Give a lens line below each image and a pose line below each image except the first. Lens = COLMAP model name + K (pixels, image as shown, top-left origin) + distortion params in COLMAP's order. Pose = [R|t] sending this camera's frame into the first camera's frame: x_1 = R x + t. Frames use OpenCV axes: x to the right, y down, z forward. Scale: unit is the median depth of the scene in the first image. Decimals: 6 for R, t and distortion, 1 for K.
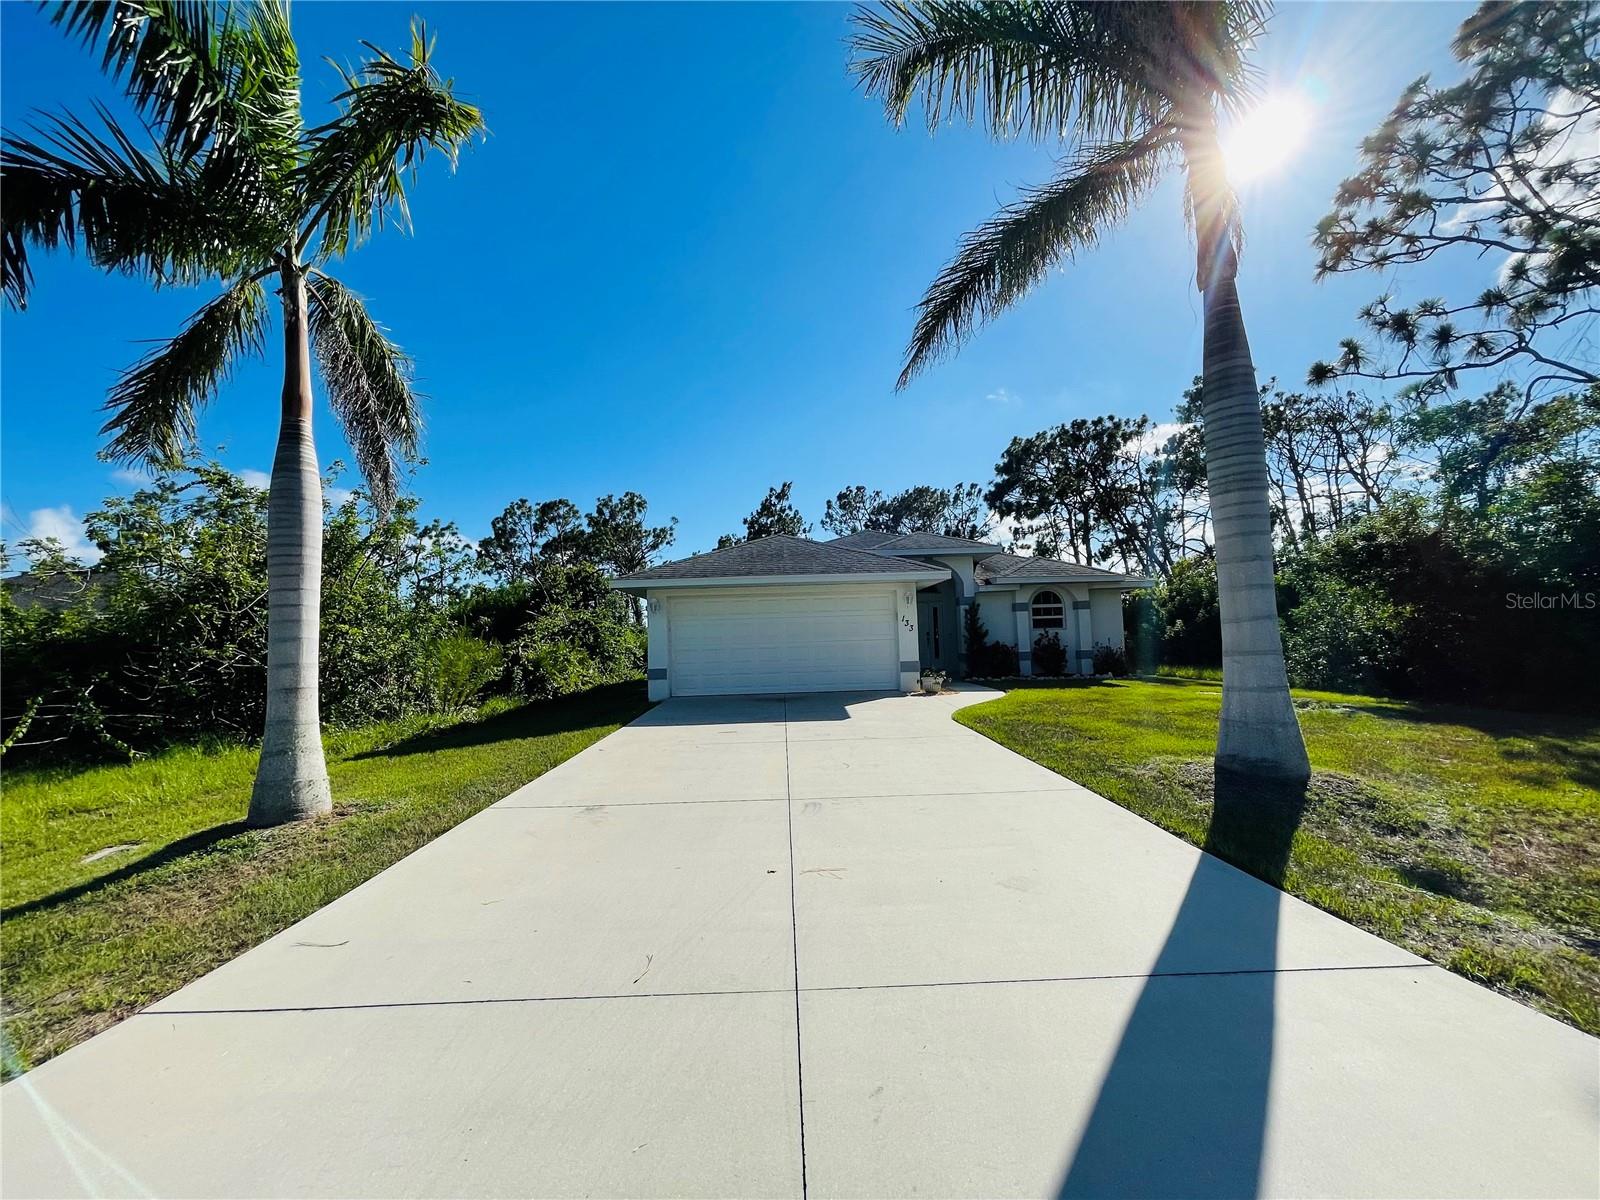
lens RADIAL K [[640.2, 0, 785.9], [0, 640.2, 603.8], [0, 0, 1]] dist [0.000689, -0.000074]
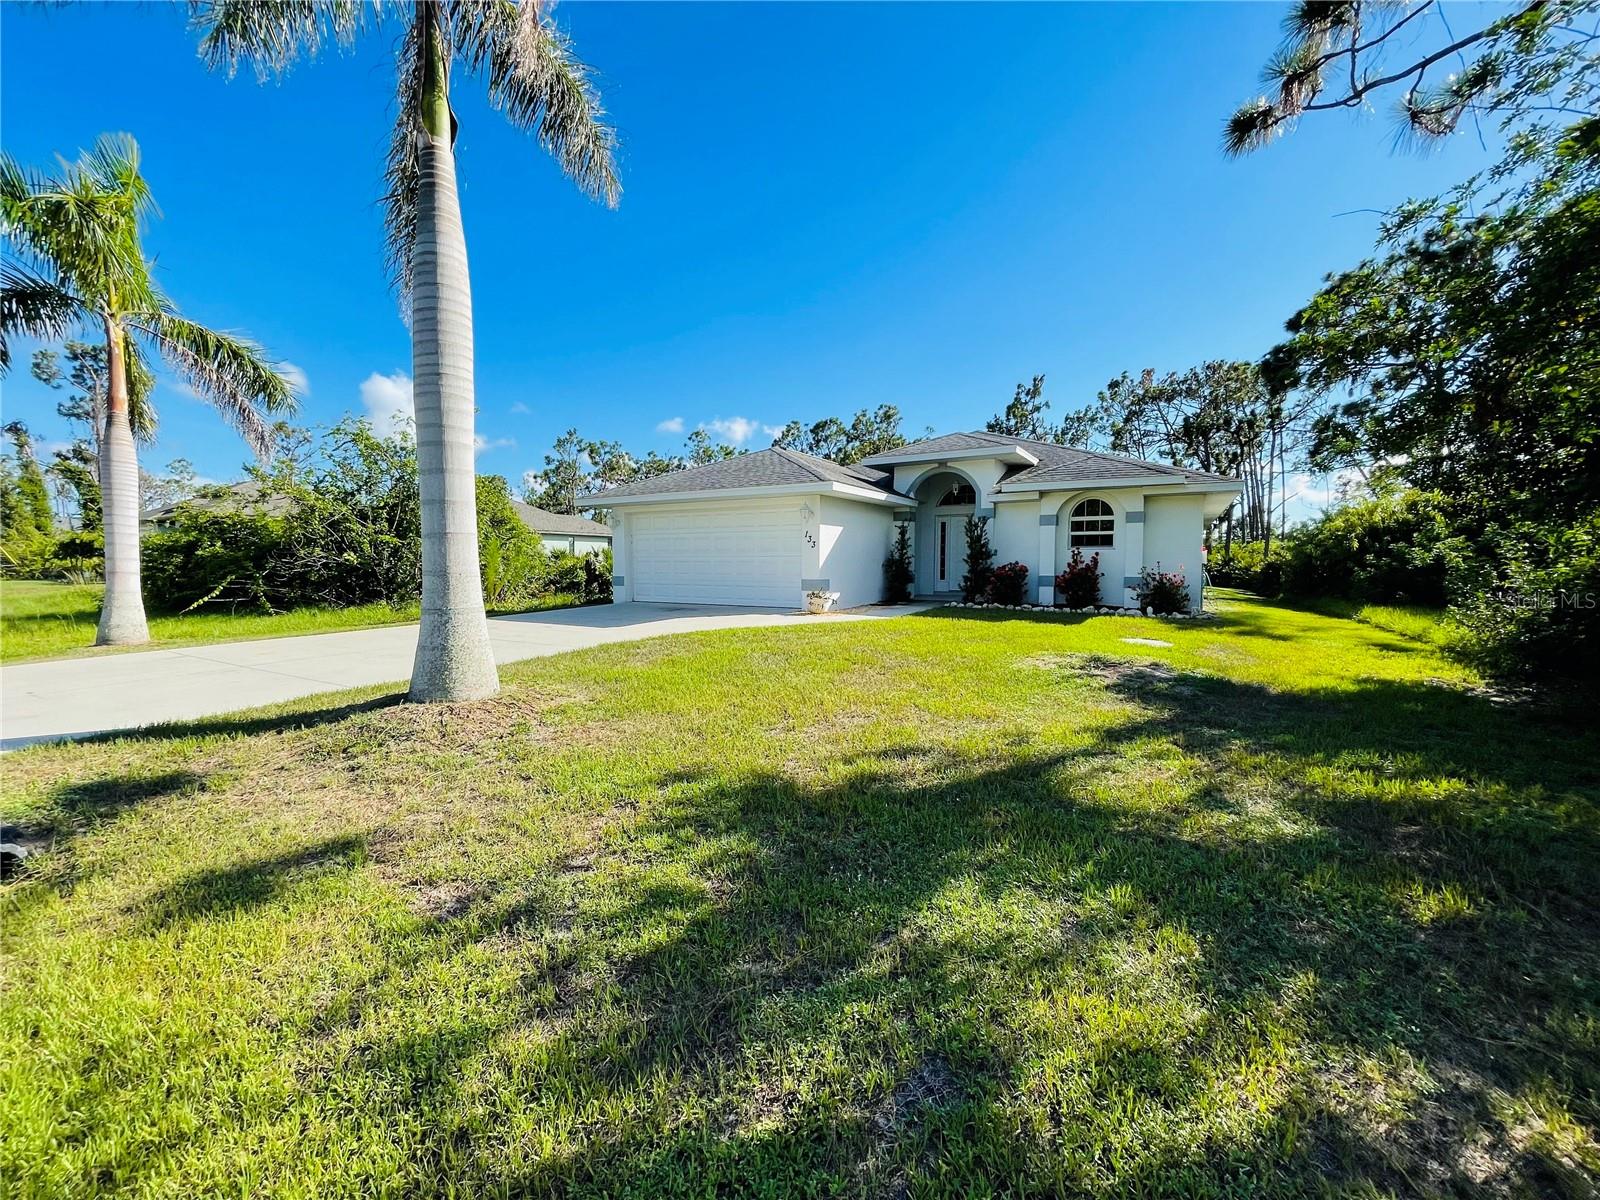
lens RADIAL K [[637.6, 0, 794.0], [0, 637.6, 601.1], [0, 0, 1]] dist [-0.001065, 0.000167]
pose [[0.853649, 0.061239, -0.517236, 0.241399], [0.007326, 0.991554, 0.129489, -0.000082], [0.520797, -0.114327, 0.845990, 0.068430]]
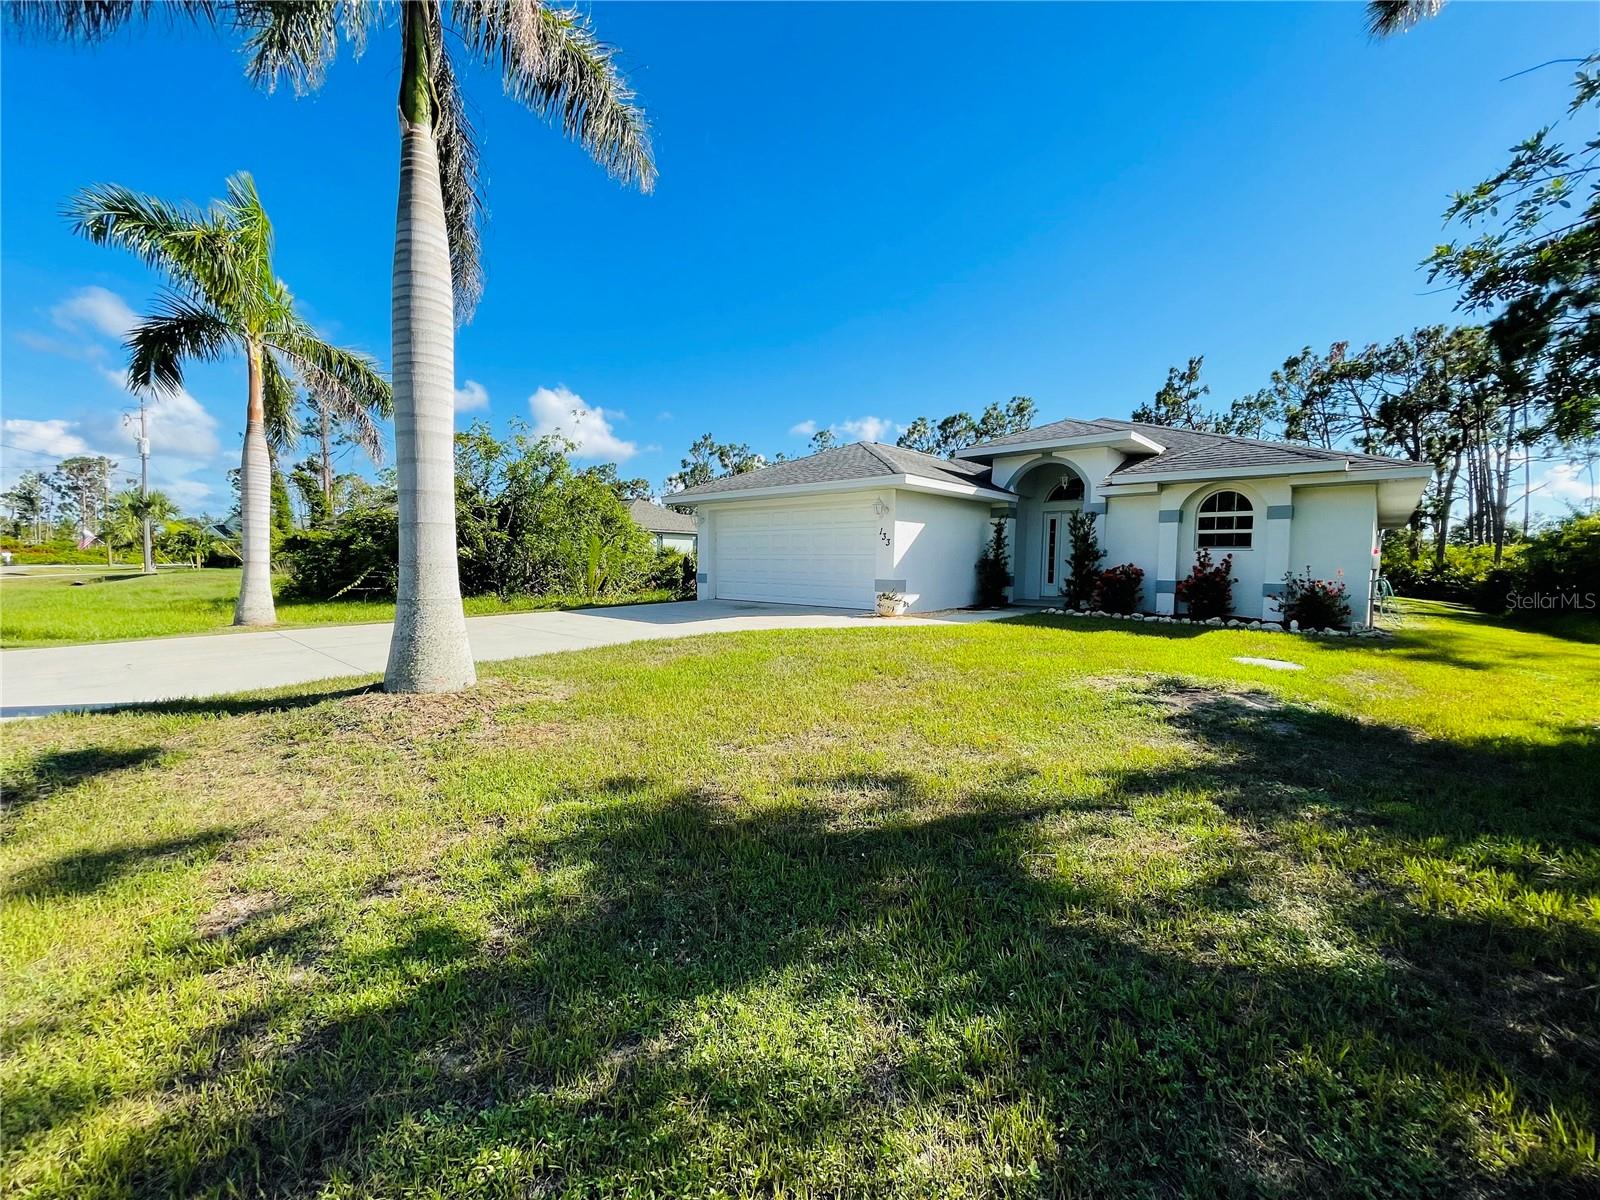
lens RADIAL K [[638.6, 0, 795.6], [0, 638.6, 603.5], [0, 0, 1]] dist [-0.011696, 0.007995]
pose [[0.727959, 0.082956, -0.680584, 0.257670], [0.008655, 0.991462, 0.130107, 0.002521], [0.685566, -0.100603, 0.721026, 0.101345]]
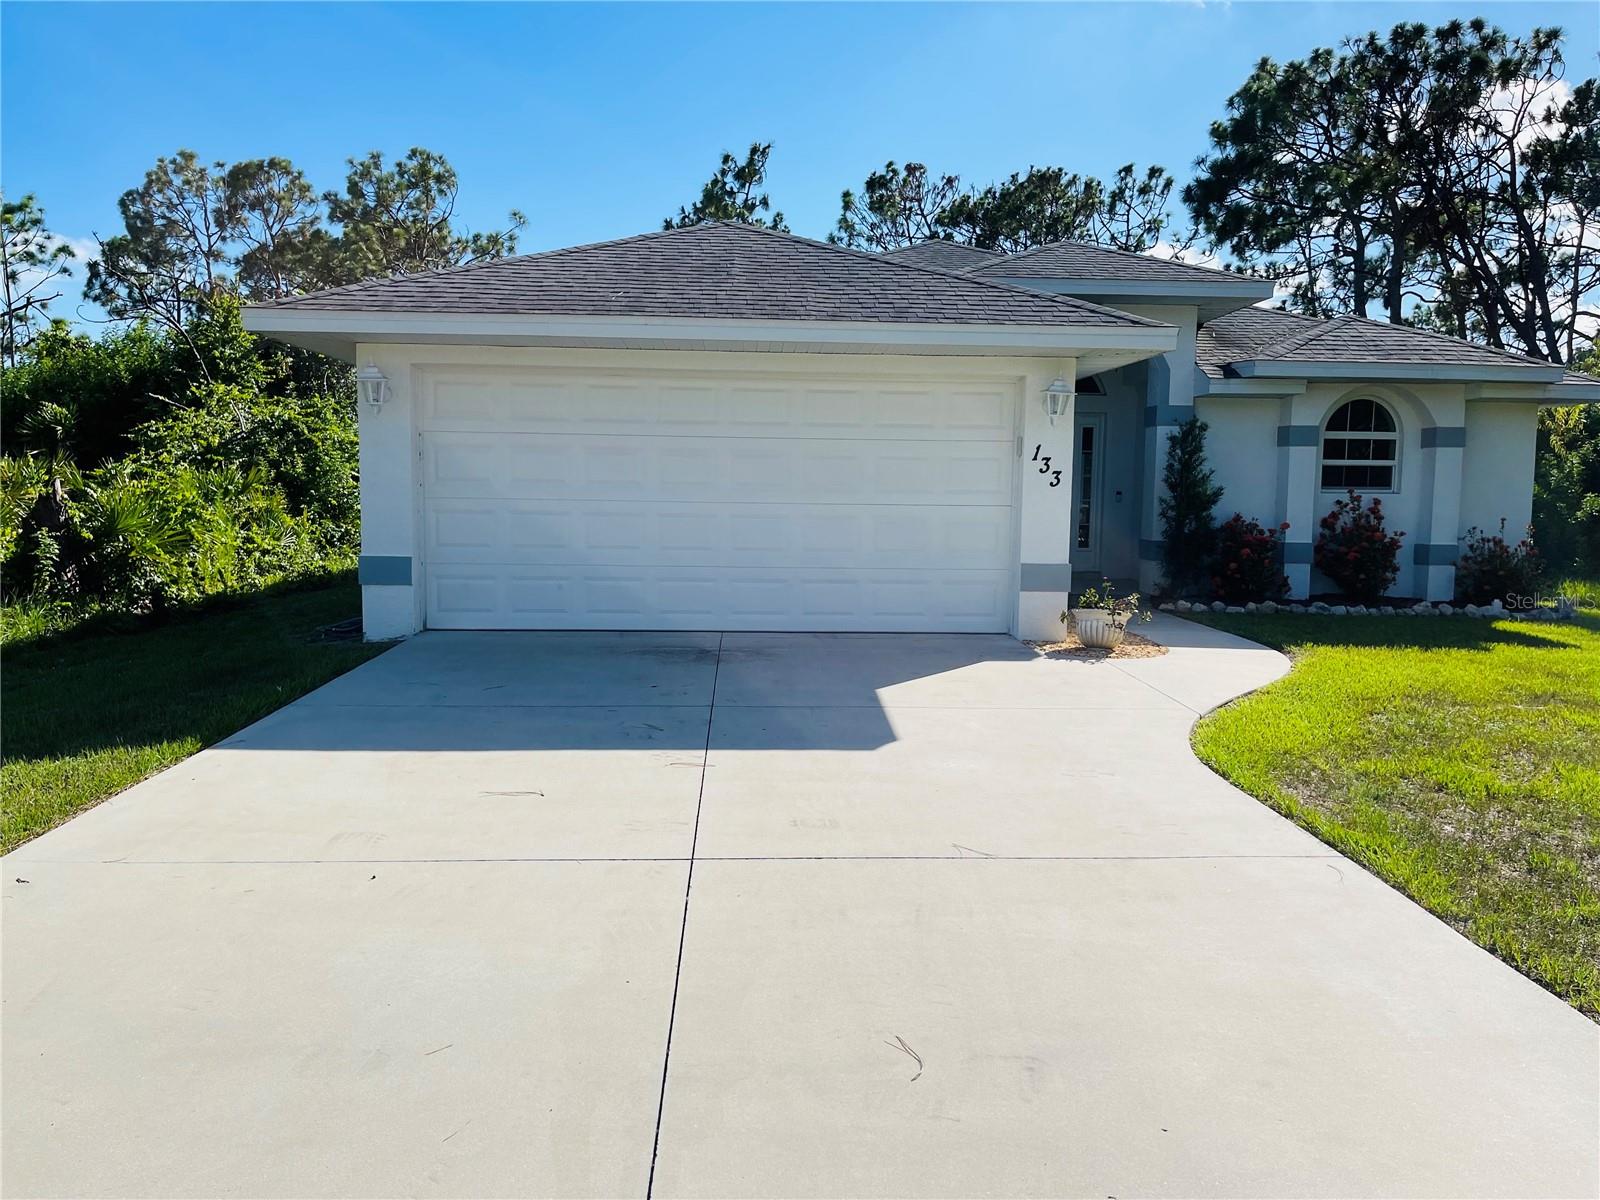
lens RADIAL K [[1203.6, 0, 800.0], [0, 1203.6, 600.0], [0, 0, 1]] dist [0.047506, -0.065010]
pose [[0.998207, 0.038730, 0.045633, 0.004532], [-0.045278, 0.987262, 0.152524, 0.002396], [-0.039144, -0.154316, 0.987246, 0.101882]]
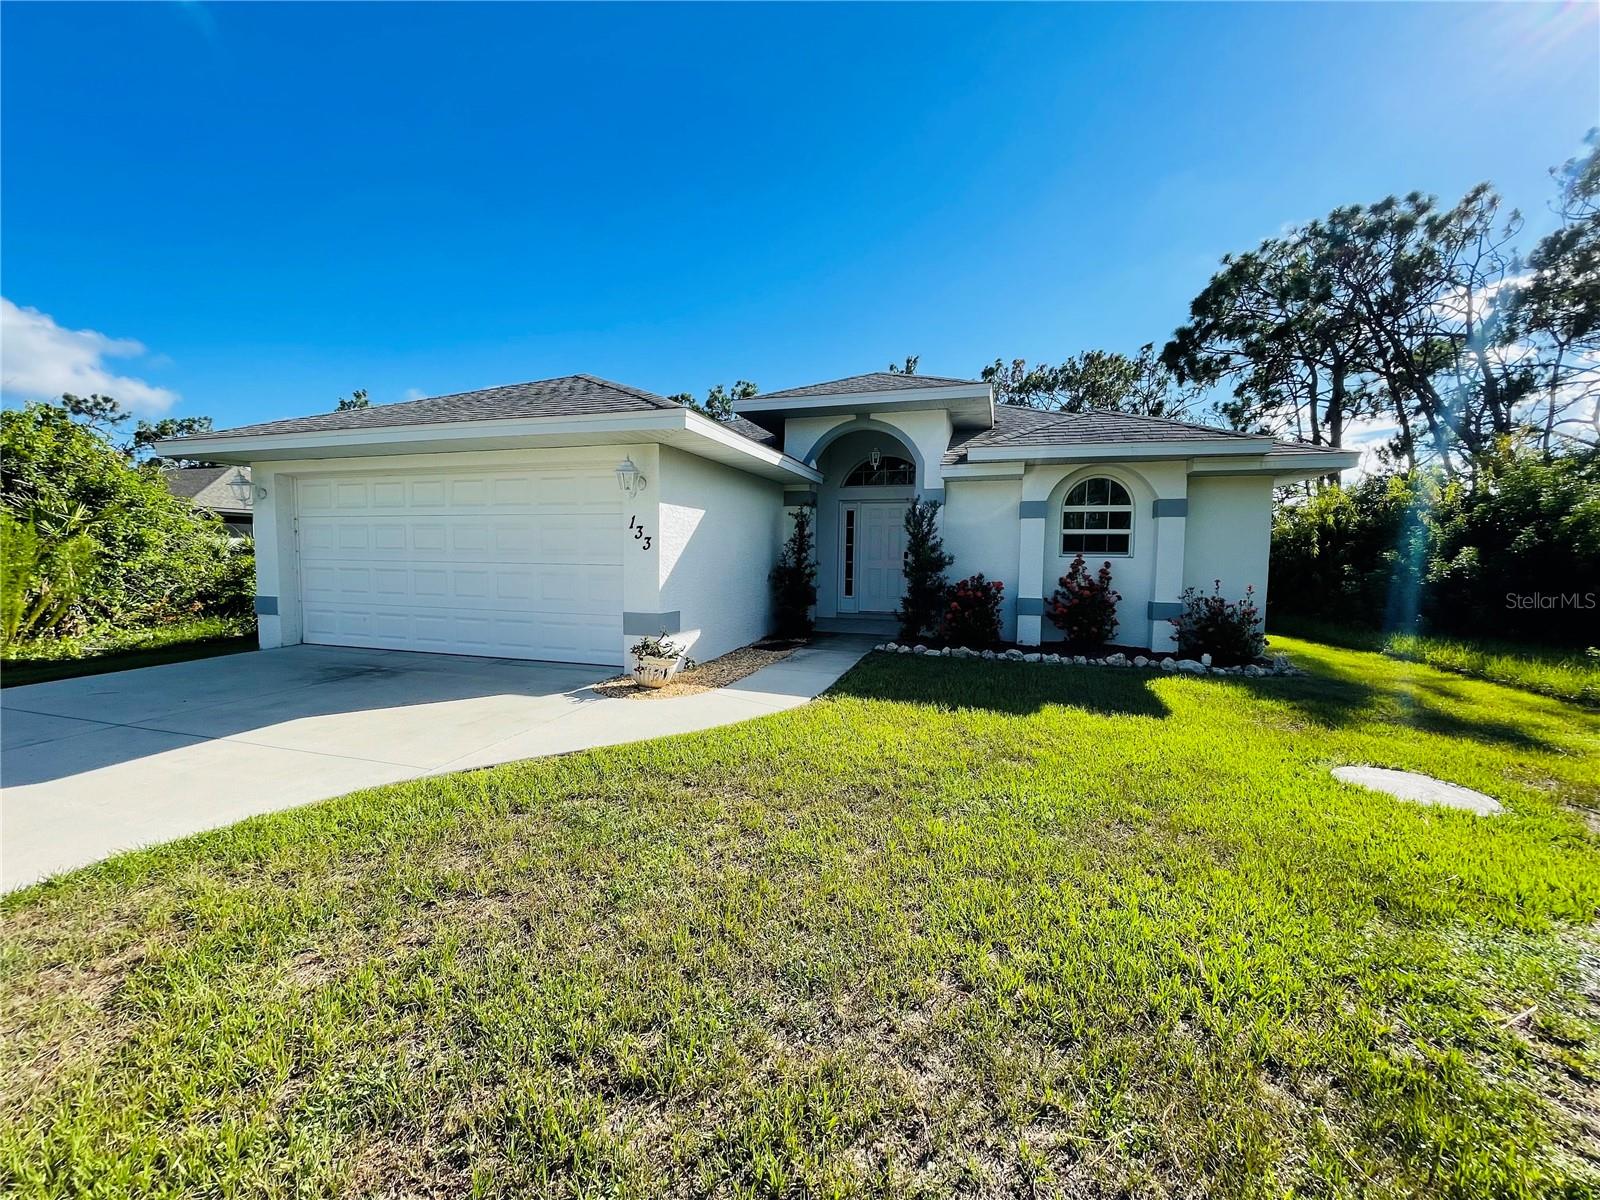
lens RADIAL K [[637.6, 0, 794.0], [0, 637.6, 601.1], [0, 0, 1]] dist [-0.001065, 0.000167]
pose [[0.949381, 0.062479, -0.307850, 0.163048], [-0.019957, 0.990037, 0.139384, 0.004731], [0.313491, -0.126185, 0.941170, 0.215484]]
